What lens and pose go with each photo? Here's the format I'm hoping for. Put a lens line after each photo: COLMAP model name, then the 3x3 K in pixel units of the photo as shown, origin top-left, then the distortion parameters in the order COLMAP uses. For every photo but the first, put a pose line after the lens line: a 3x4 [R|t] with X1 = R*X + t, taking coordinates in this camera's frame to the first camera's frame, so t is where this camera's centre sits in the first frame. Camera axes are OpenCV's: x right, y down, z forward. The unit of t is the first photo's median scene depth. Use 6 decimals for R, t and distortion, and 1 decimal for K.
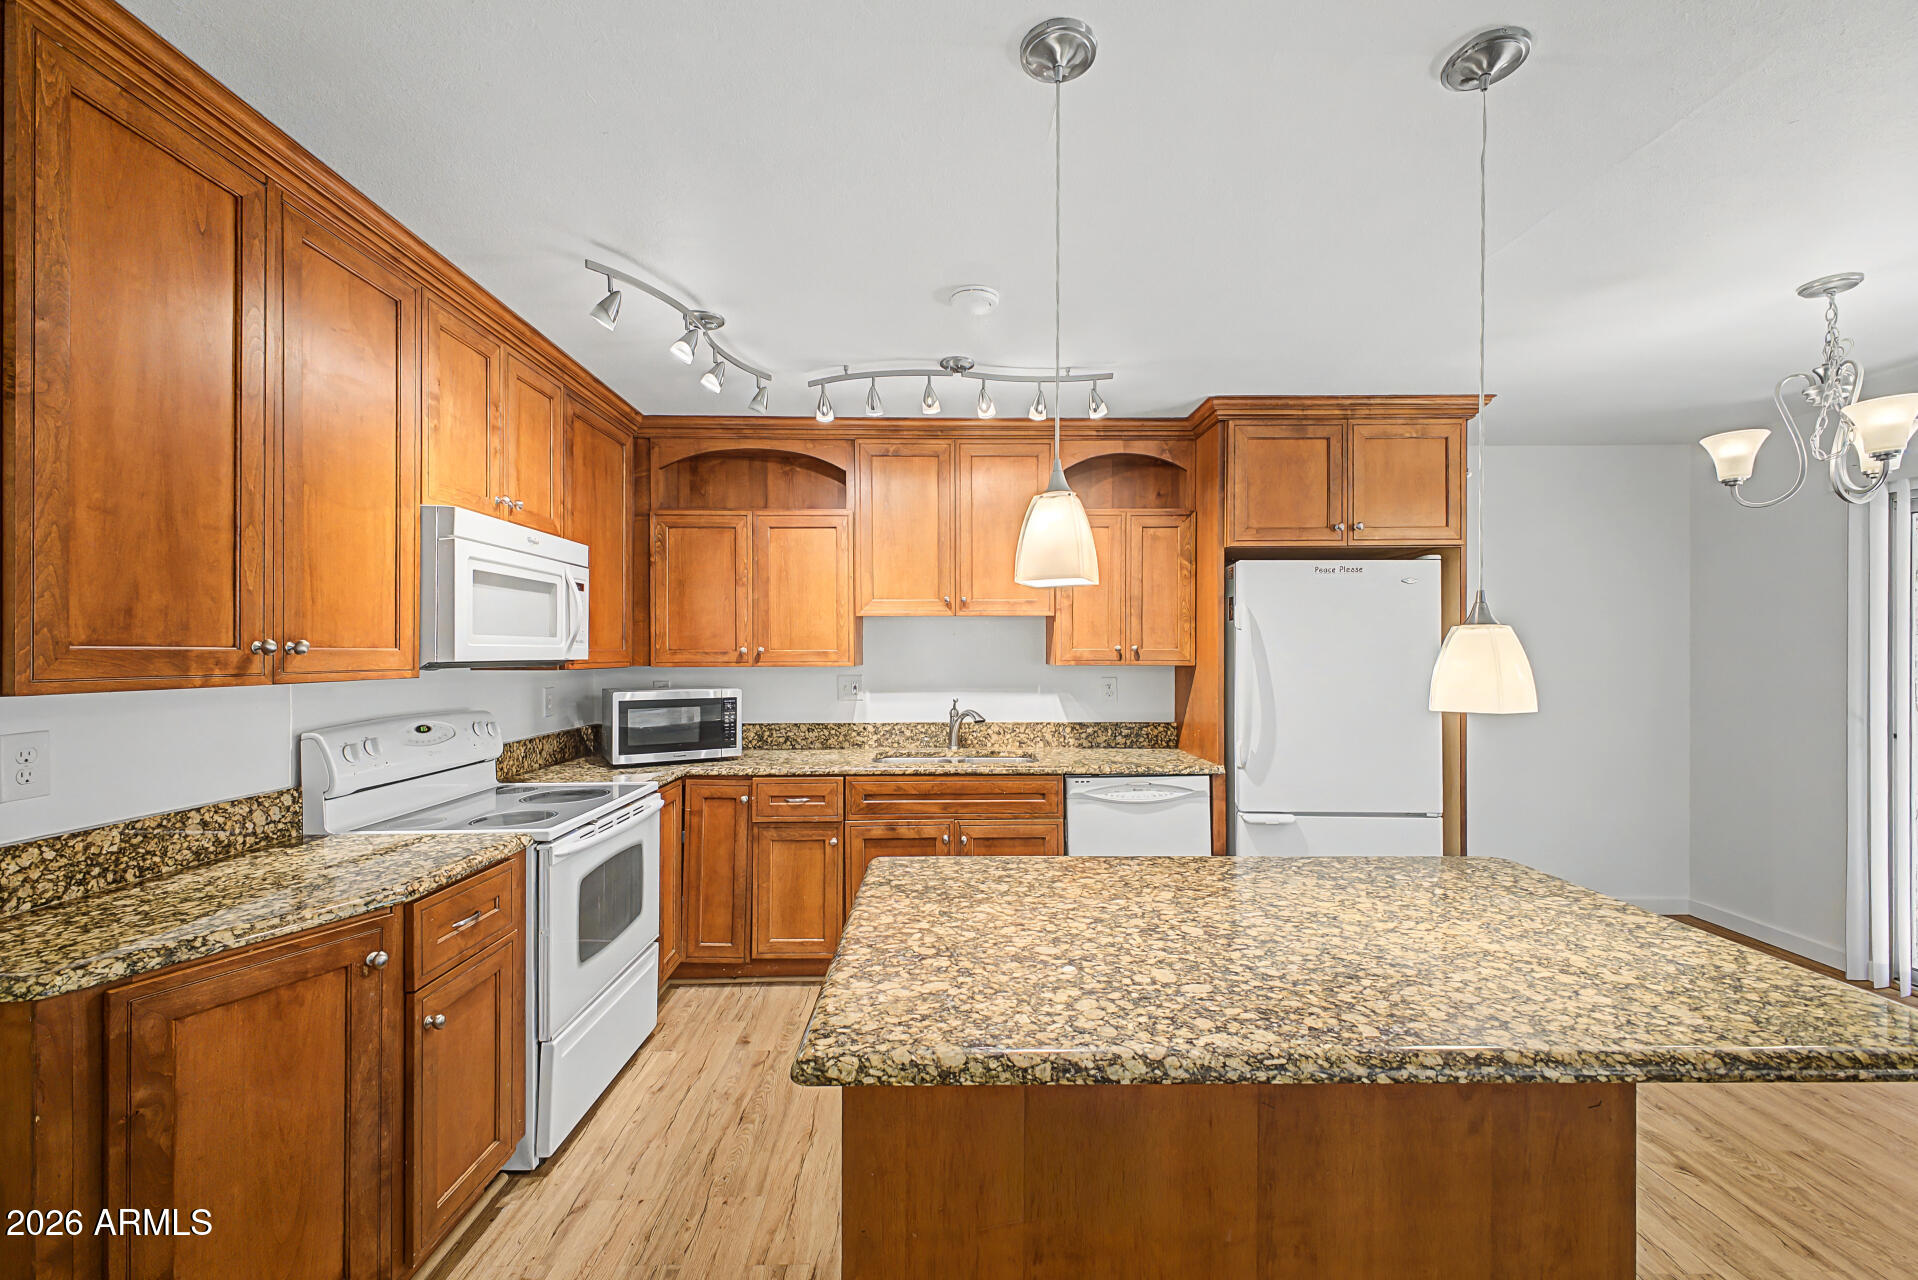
lens RADIAL K [[768.0, 0, 959.4], [0, 768.0, 658.5], [0, 0, 1]] dist [0.034123, -0.012828]
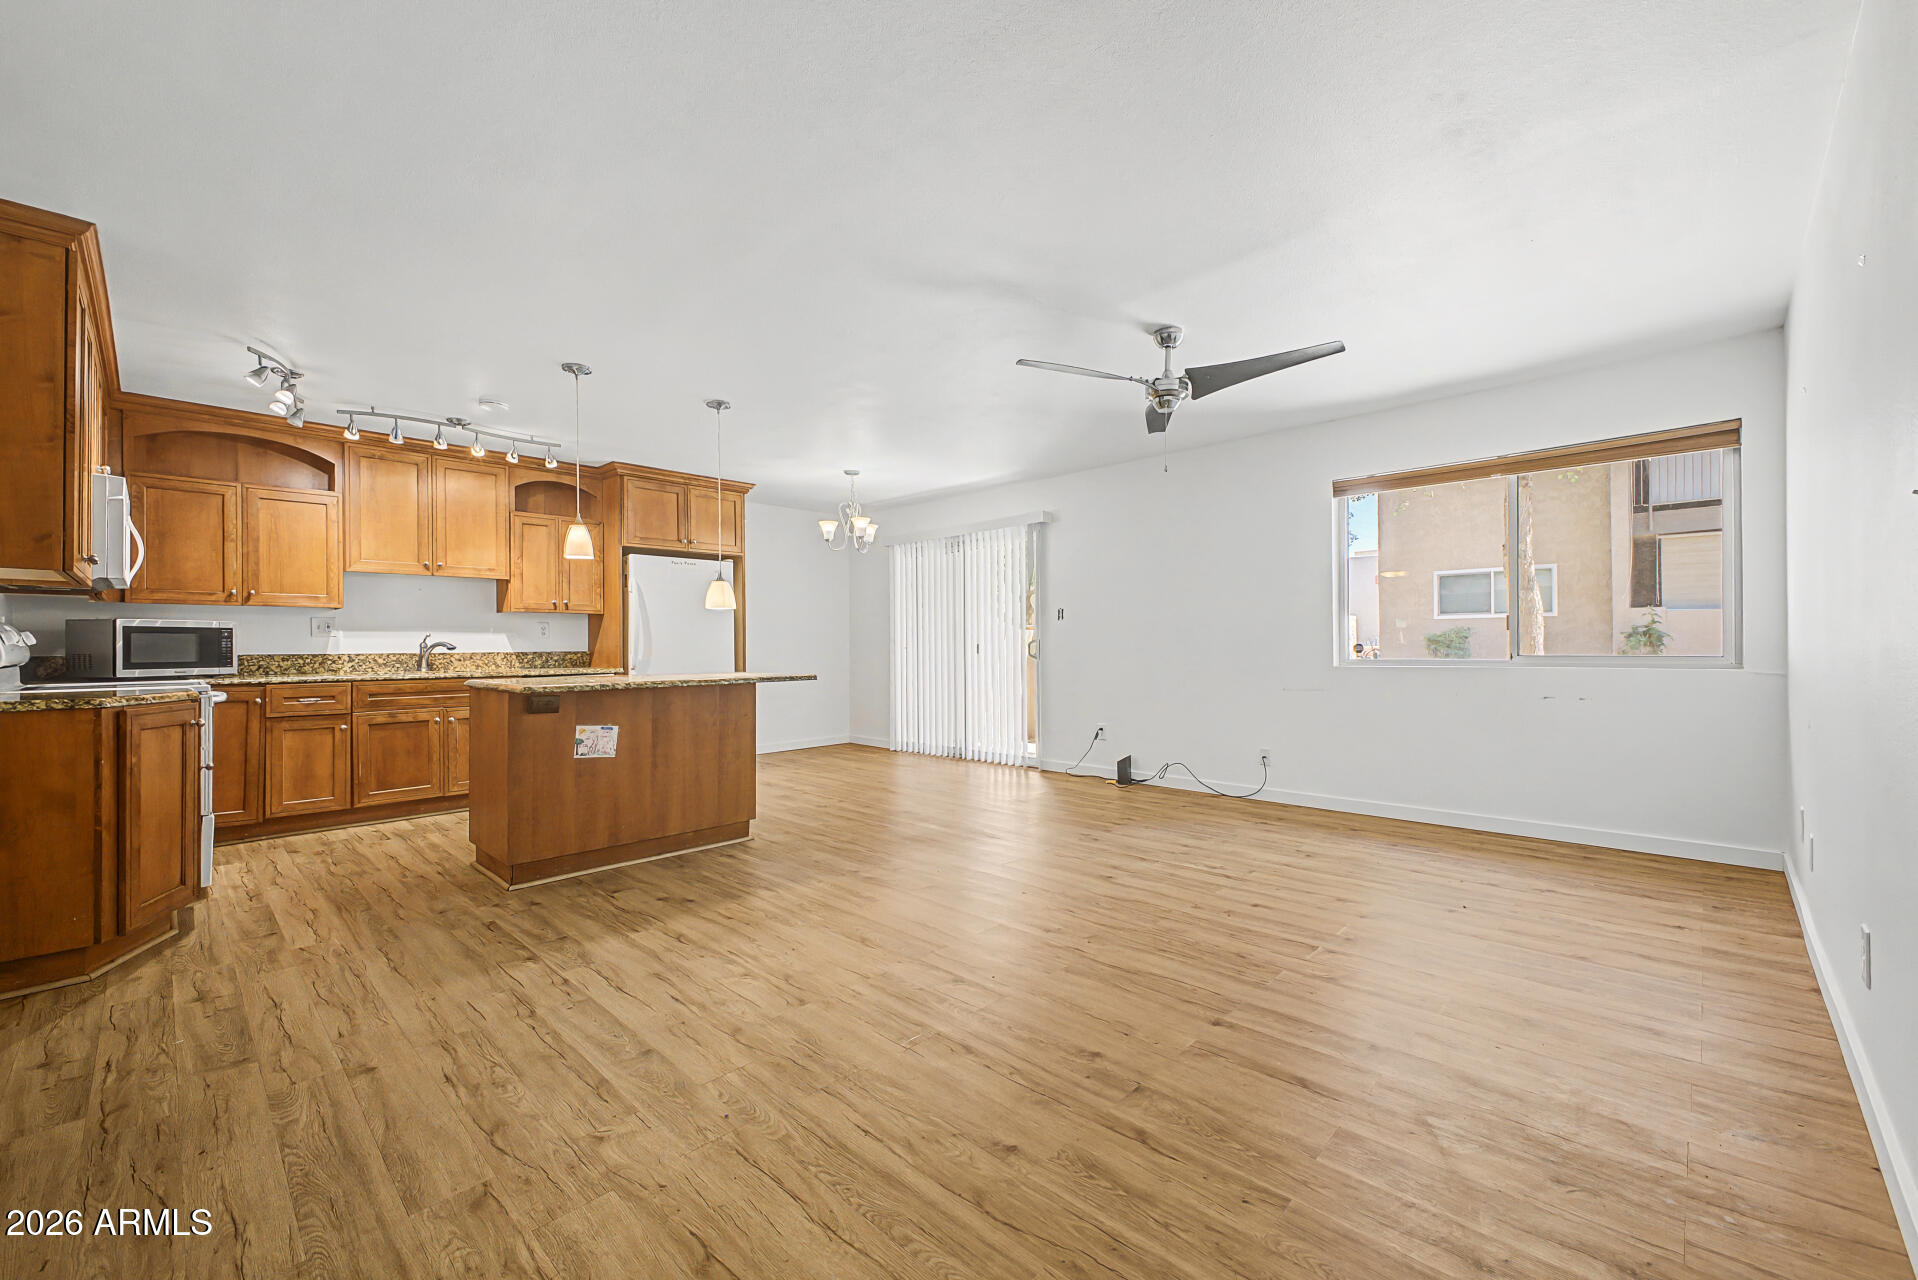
lens RADIAL K [[766.7, 0, 957.7], [0, 766.7, 645.3], [0, 0, 1]] dist [0.028598, -0.012130]
pose [[0.711497, -0.002312, 0.702685, -0.358252], [0.010305, 0.999921, -0.007144, 0.106337], [-0.702614, 0.012324, 0.711465, -0.810429]]
